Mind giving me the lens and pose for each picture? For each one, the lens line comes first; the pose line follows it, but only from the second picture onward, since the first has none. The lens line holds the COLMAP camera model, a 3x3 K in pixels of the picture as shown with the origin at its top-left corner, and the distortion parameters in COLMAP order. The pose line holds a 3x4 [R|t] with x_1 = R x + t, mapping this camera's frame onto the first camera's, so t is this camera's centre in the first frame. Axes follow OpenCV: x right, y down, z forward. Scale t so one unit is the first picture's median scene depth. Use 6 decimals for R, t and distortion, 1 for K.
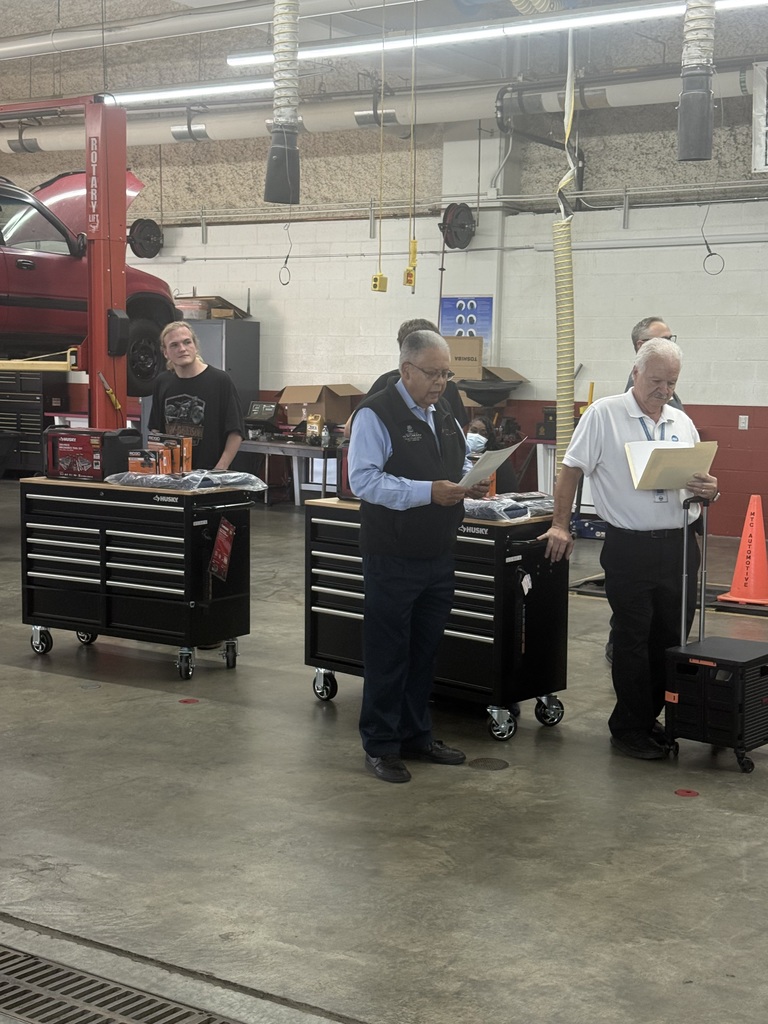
lens RADIAL K [[1551.3, 0, 385.2], [0, 1551.3, 447.3], [0, 0, 1]] dist [0.224546, -0.176638]
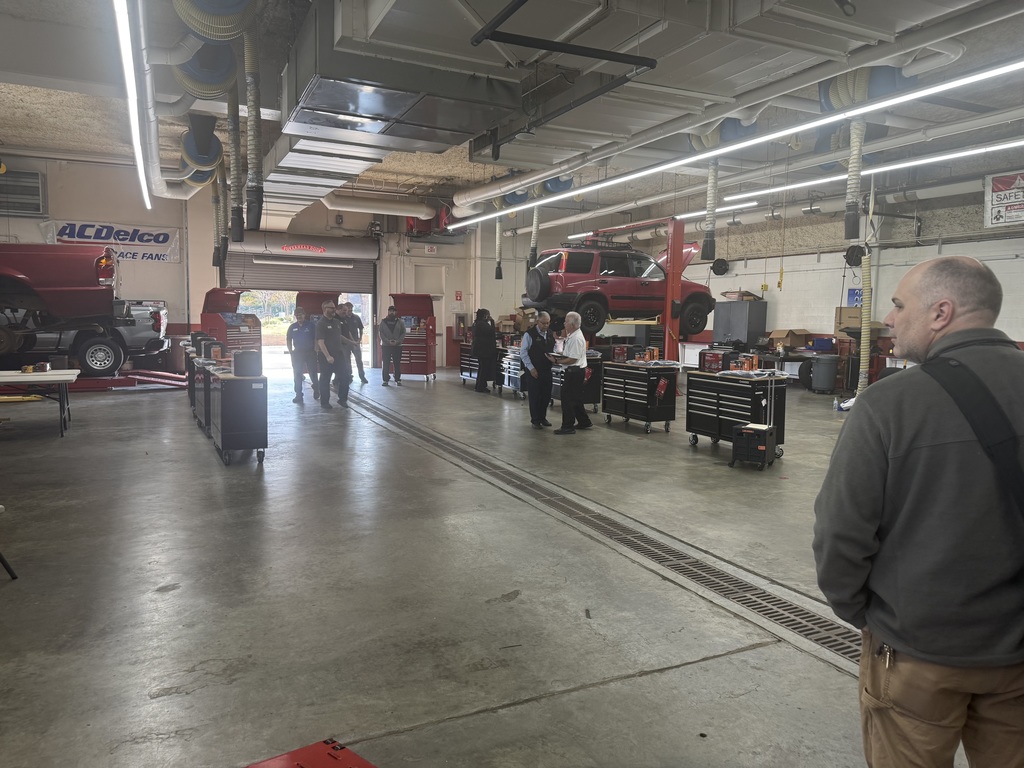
lens RADIAL K [[704.0, 0, 515.8], [0, 704.0, 391.1], [0, 0, 1]] dist [0.099223, -0.164799]
pose [[0.873031, 0.043342, -0.485734, 0.127059], [-0.021330, 0.998483, 0.050758, 0.005547], [0.487197, -0.033953, 0.872632, -0.103153]]
